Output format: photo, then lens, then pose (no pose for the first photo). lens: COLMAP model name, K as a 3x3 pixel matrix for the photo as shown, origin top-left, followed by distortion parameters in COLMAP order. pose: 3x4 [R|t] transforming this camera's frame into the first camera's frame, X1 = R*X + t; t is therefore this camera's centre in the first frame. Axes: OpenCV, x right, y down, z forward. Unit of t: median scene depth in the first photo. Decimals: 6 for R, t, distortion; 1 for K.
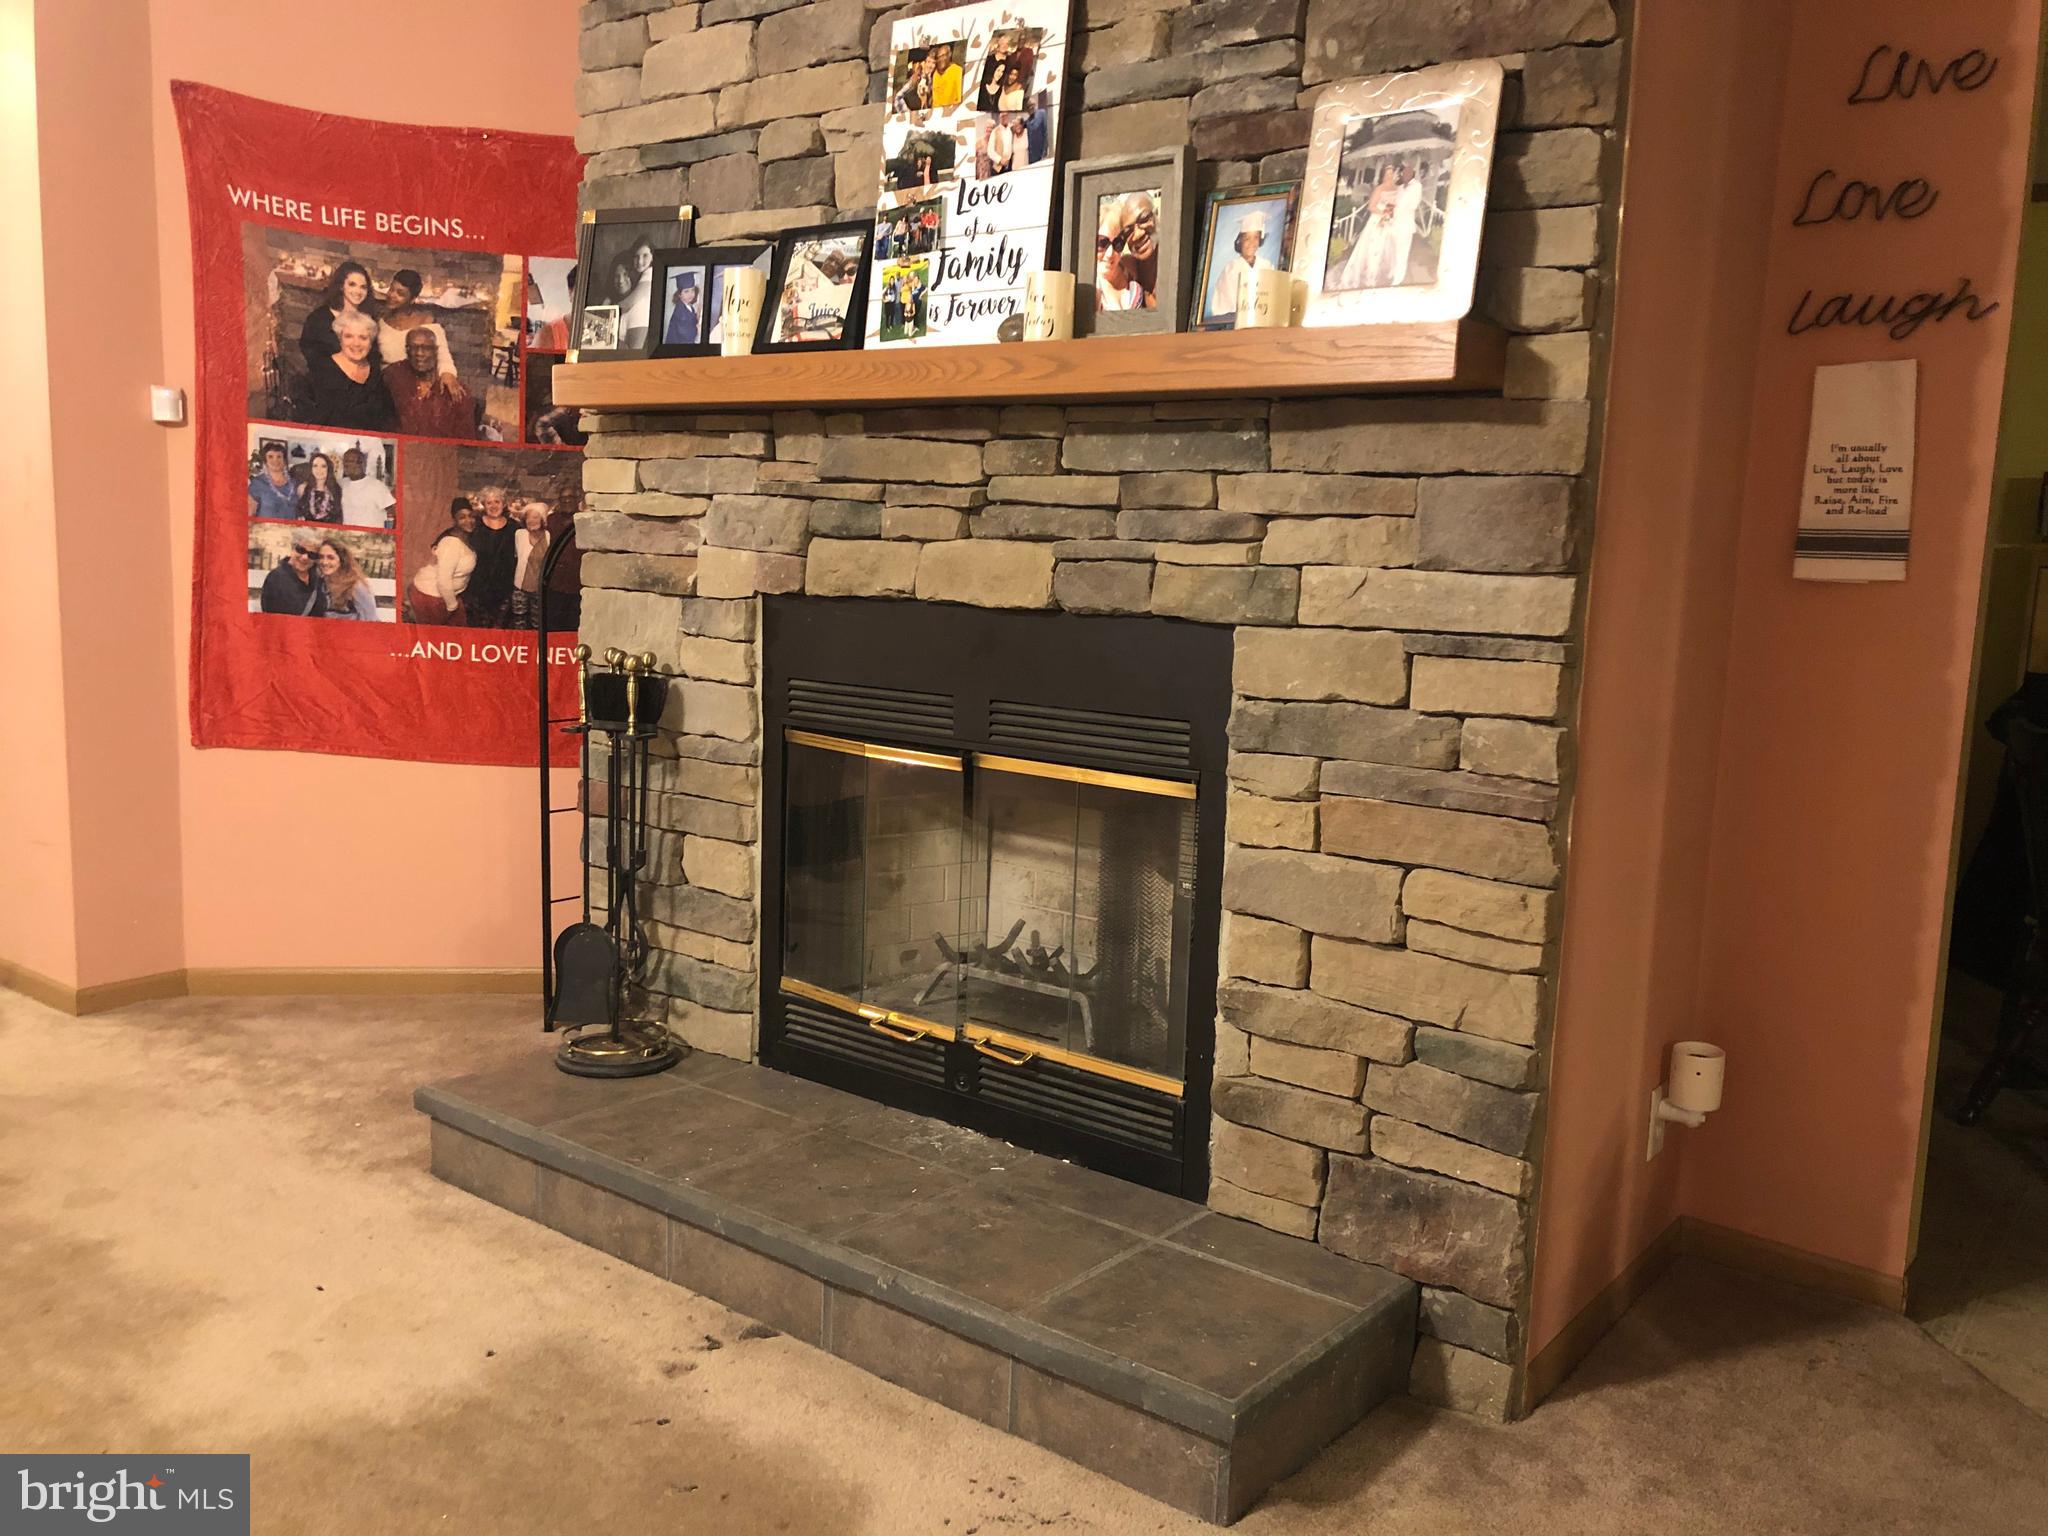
lens RADIAL K [[1679.8, 0, 1033.0], [0, 1679.8, 771.5], [0, 0, 1]] dist [0.025848, -0.036138]
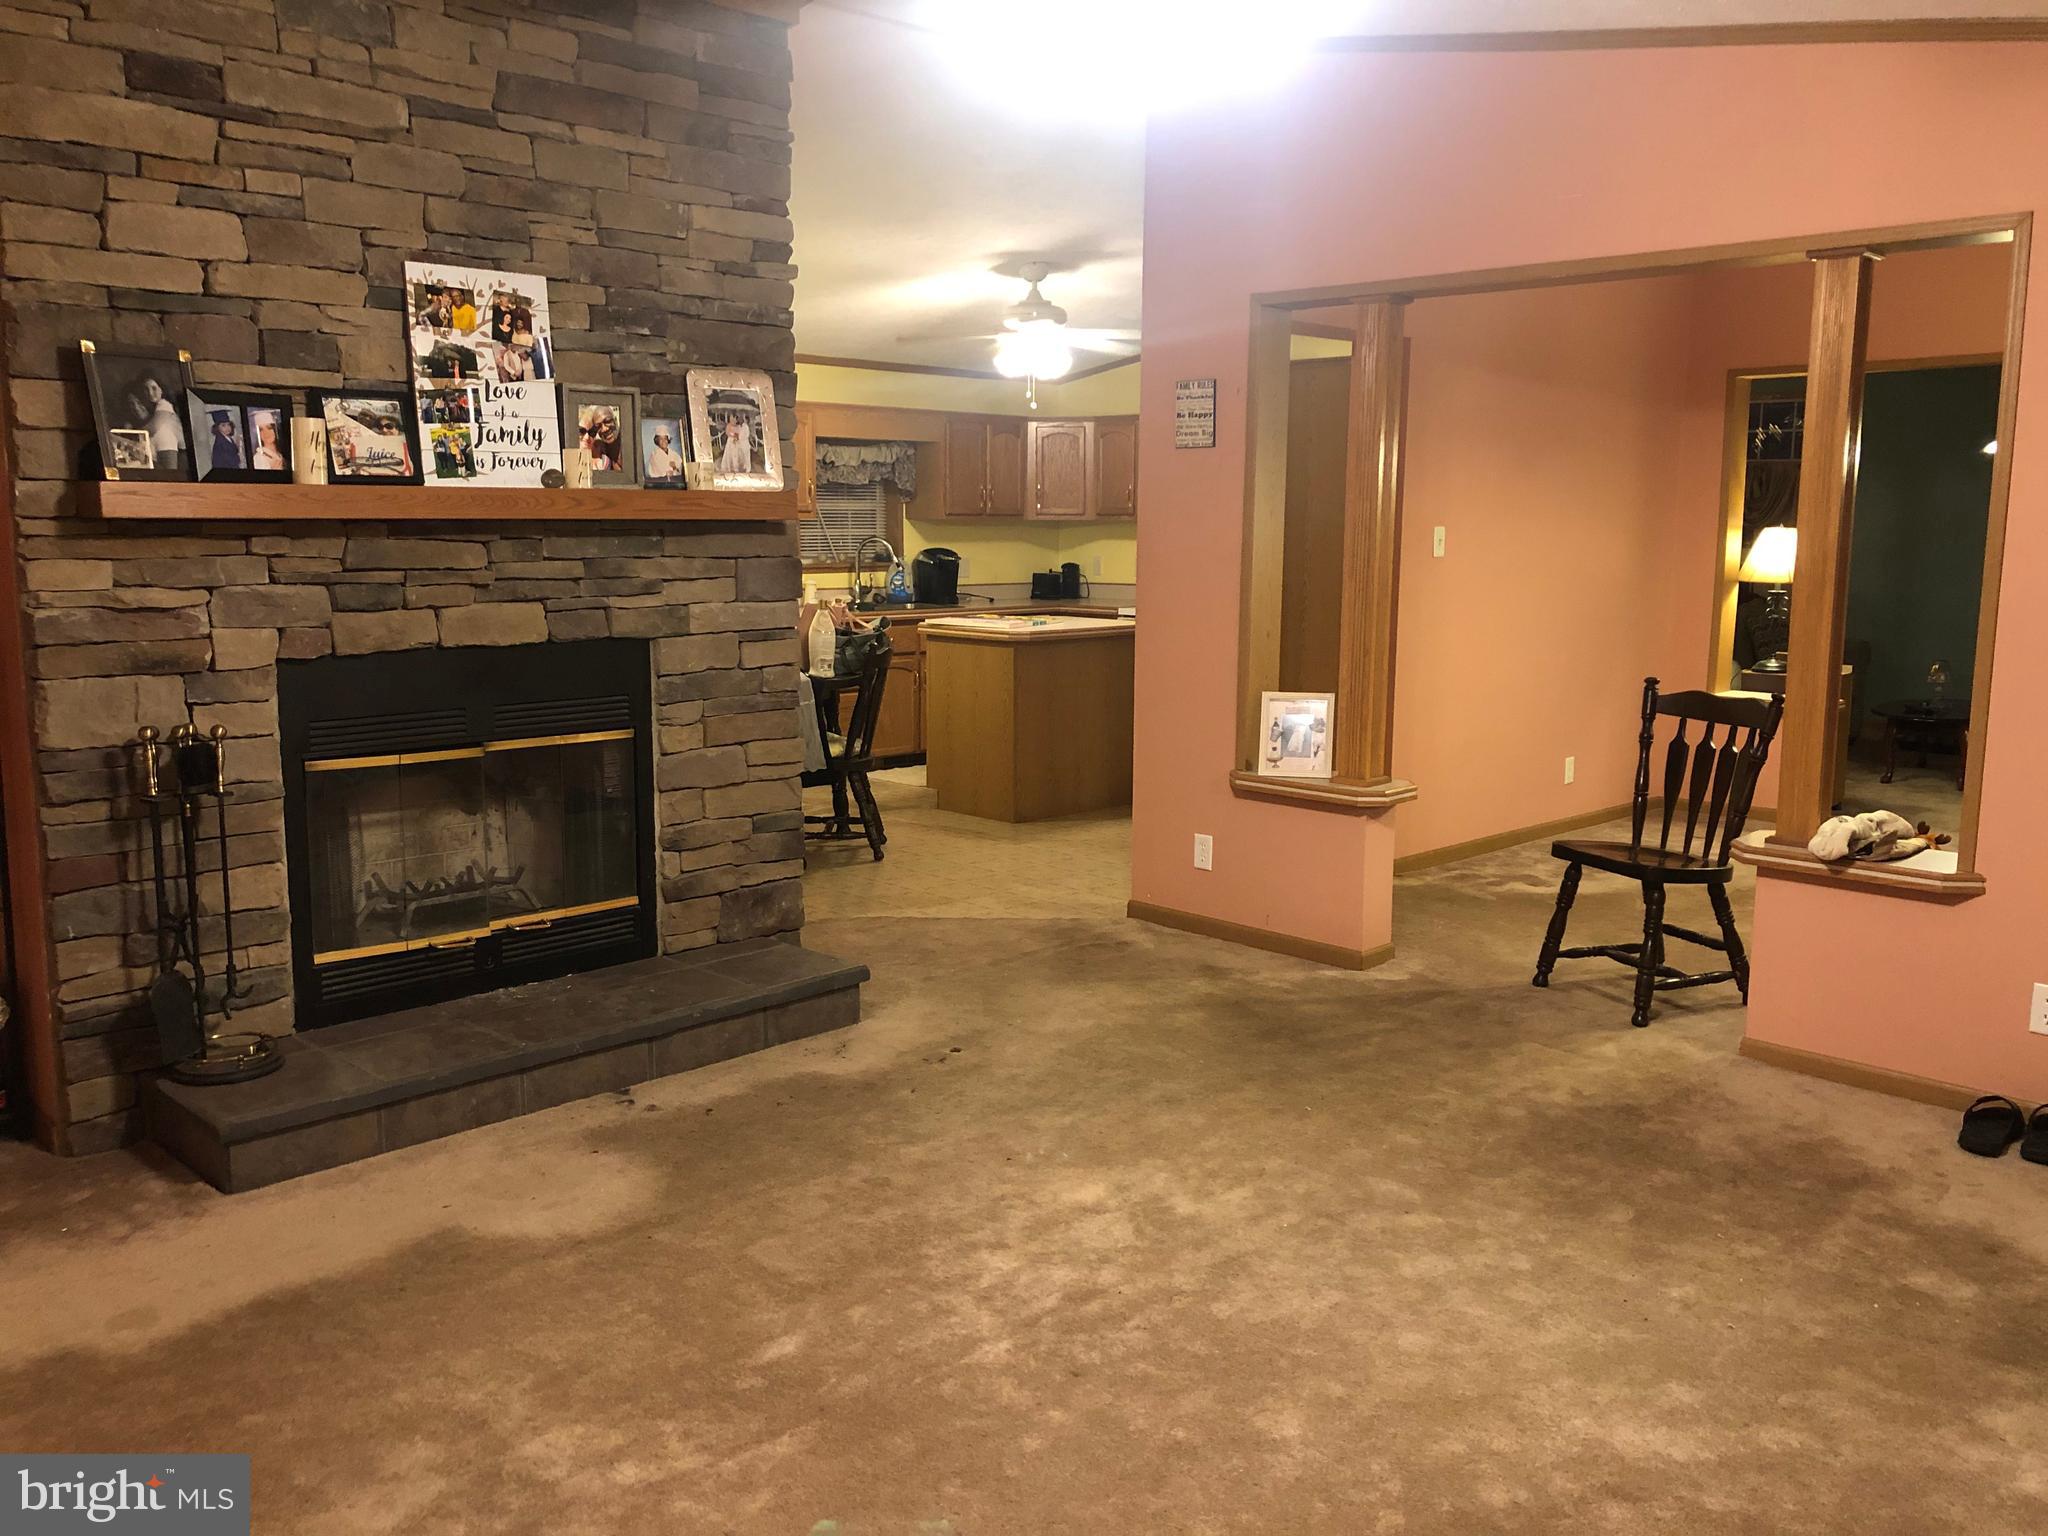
lens RADIAL K [[1679.8, 0, 1041.7], [0, 1679.8, 771.8], [0, 0, 1]] dist [0.025848, -0.036138]
pose [[0.122694, -0.182741, 0.975475, -1.595259], [0.141609, 0.976068, 0.165041, -0.180255], [-0.982290, 0.117886, 0.145635, 0.301811]]
